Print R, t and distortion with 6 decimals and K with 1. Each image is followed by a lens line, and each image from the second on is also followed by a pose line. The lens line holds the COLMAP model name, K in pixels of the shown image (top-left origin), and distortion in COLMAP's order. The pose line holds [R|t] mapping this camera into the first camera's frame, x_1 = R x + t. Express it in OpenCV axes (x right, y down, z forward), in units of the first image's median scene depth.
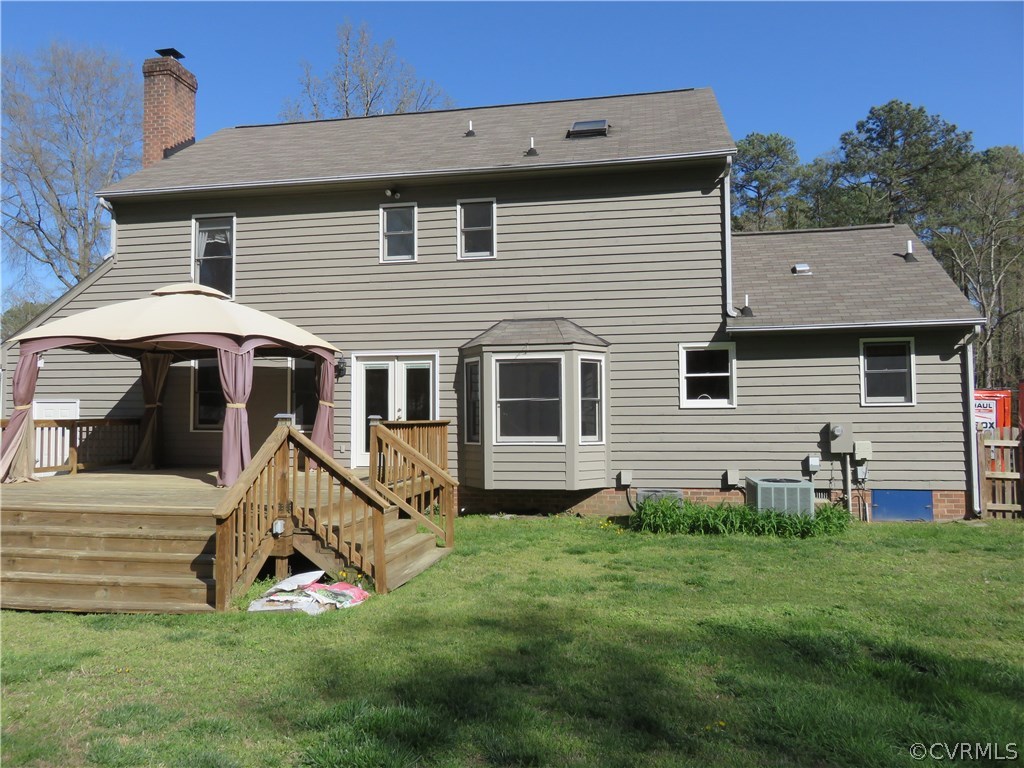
lens RADIAL K [[773.1, 0, 512.0], [0, 773.1, 384.0], [0, 0, 1]] dist [-0.007084, -0.002168]
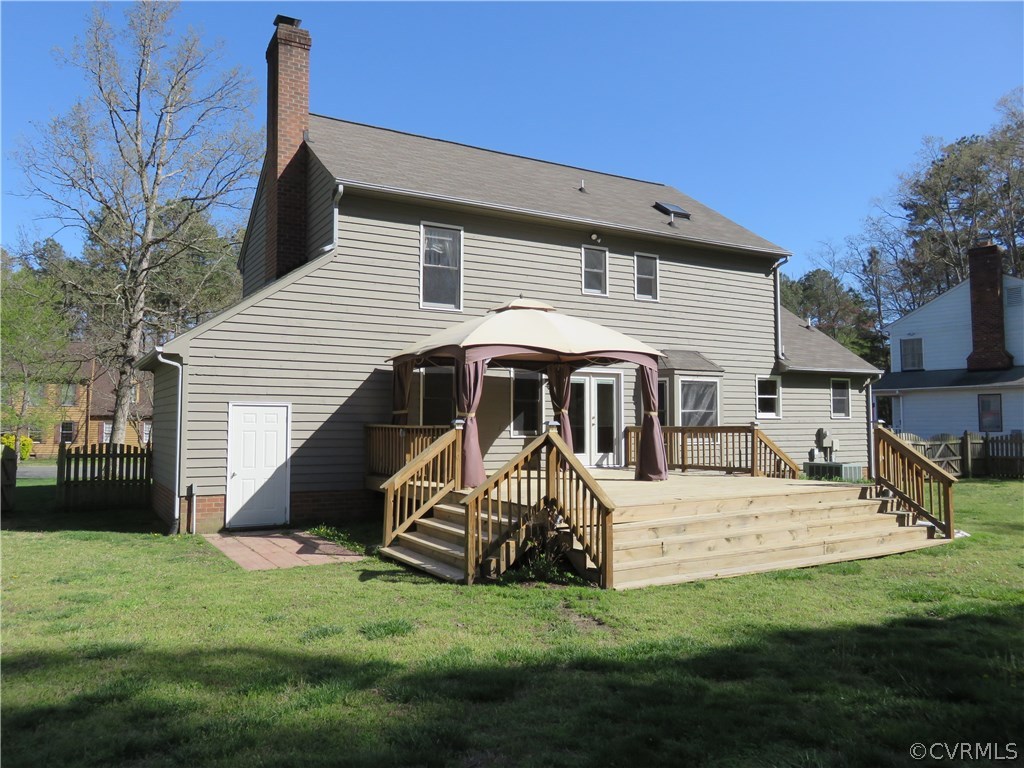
lens RADIAL K [[768.5, 0, 512.0], [0, 768.5, 384.0], [0, 0, 1]] dist [-0.007613, -0.000013]
pose [[0.754973, 0.038493, 0.654625, -1.102729], [-0.030711, 0.999256, -0.023338, 0.013820], [-0.655036, -0.002484, 0.755594, 0.193269]]
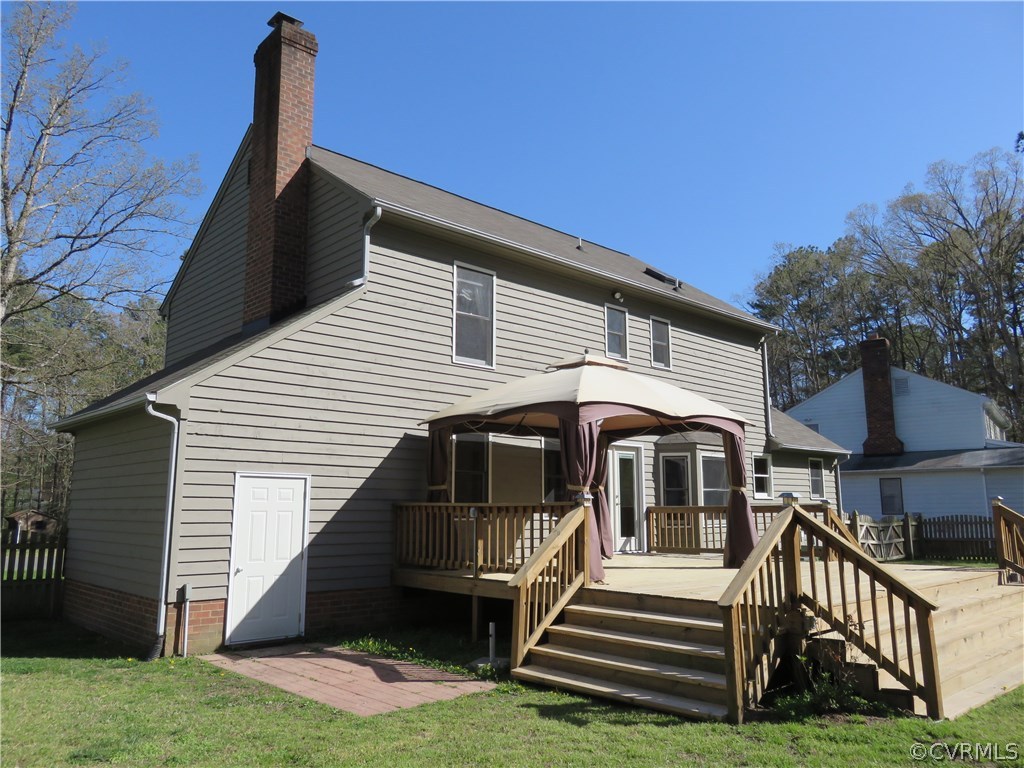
lens RADIAL K [[768.5, 0, 512.0], [0, 768.5, 384.0], [0, 0, 1]] dist [-0.007613, -0.000013]
pose [[0.590437, 0.133968, 0.795888, -1.172608], [-0.034911, 0.989444, -0.140650, 0.036180], [-0.806328, 0.055259, 0.588881, 0.523012]]
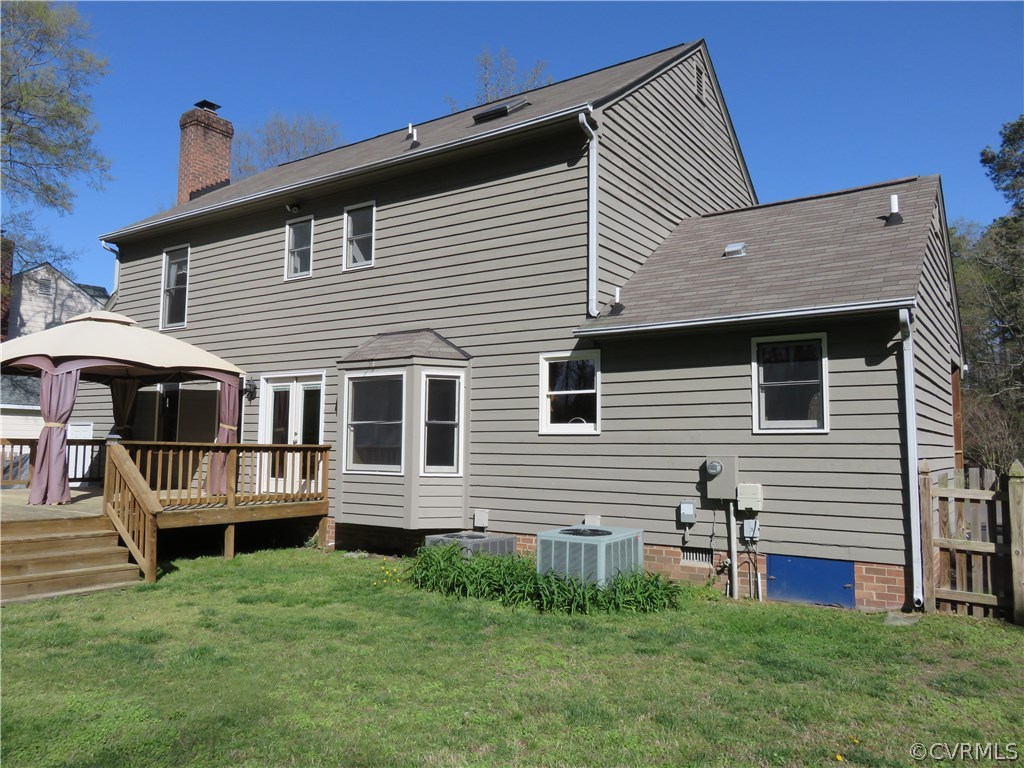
lens RADIAL K [[766.7, 0, 512.0], [0, 766.7, 384.0], [0, 0, 1]] dist [-0.008245, -0.005073]
pose [[0.917927, -0.016164, -0.396421, 0.505947], [0.000830, 0.999246, -0.038821, 0.010102], [0.396749, 0.035306, 0.917248, 0.258689]]
